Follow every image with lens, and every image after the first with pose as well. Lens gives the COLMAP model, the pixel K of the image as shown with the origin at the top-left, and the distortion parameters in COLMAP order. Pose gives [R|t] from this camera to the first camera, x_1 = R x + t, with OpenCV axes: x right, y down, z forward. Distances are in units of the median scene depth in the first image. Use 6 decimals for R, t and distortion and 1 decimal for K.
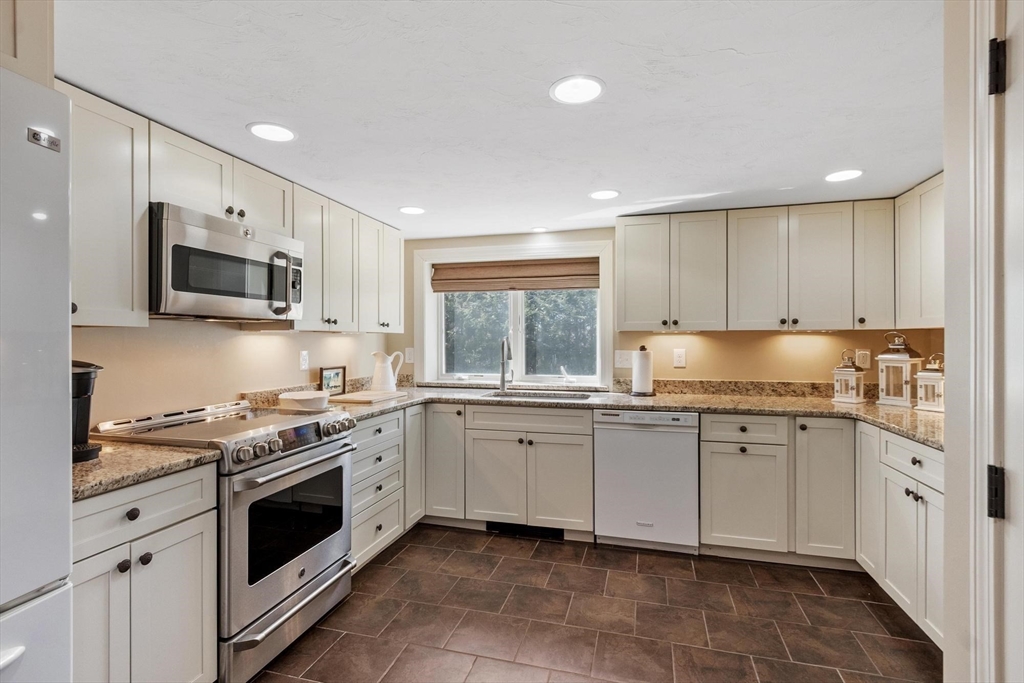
lens RADIAL K [[513.1, 0, 512.6], [0, 513.1, 335.4], [0, 0, 1]] dist [0.002203, 0.002856]
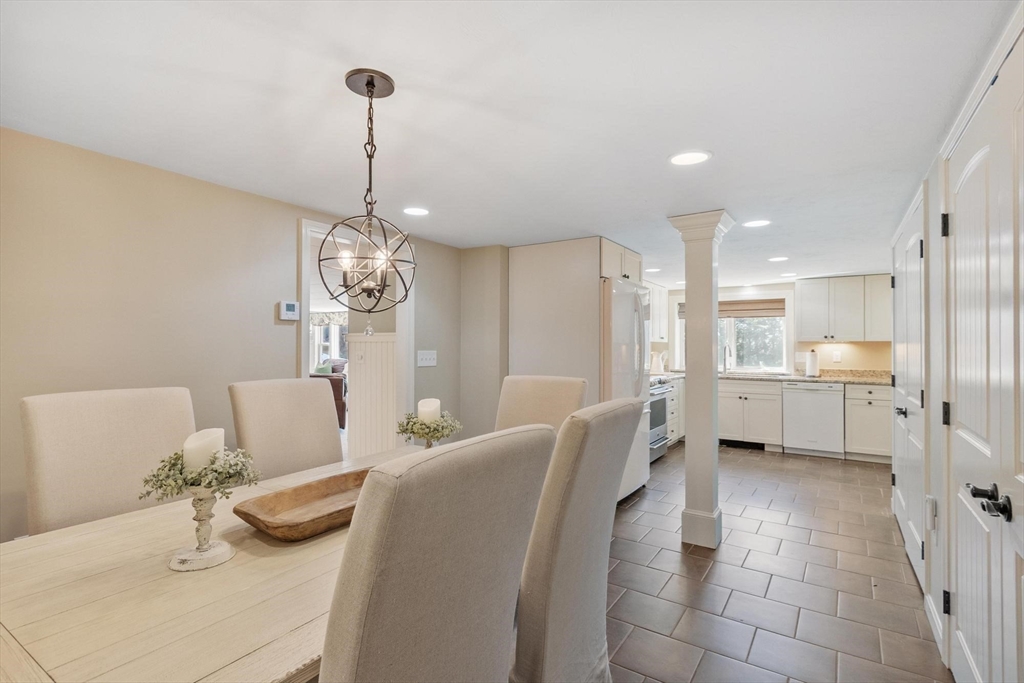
lens RADIAL K [[489.6, 0, 510.1], [0, 489.6, 342.3], [0, 0, 1]] dist [0.002253, -0.002617]
pose [[0.944731, 0.001331, -0.327843, -0.191469], [-0.001702, 0.999998, -0.000845, -0.002135], [0.327841, 0.001357, 0.944732, -1.000656]]
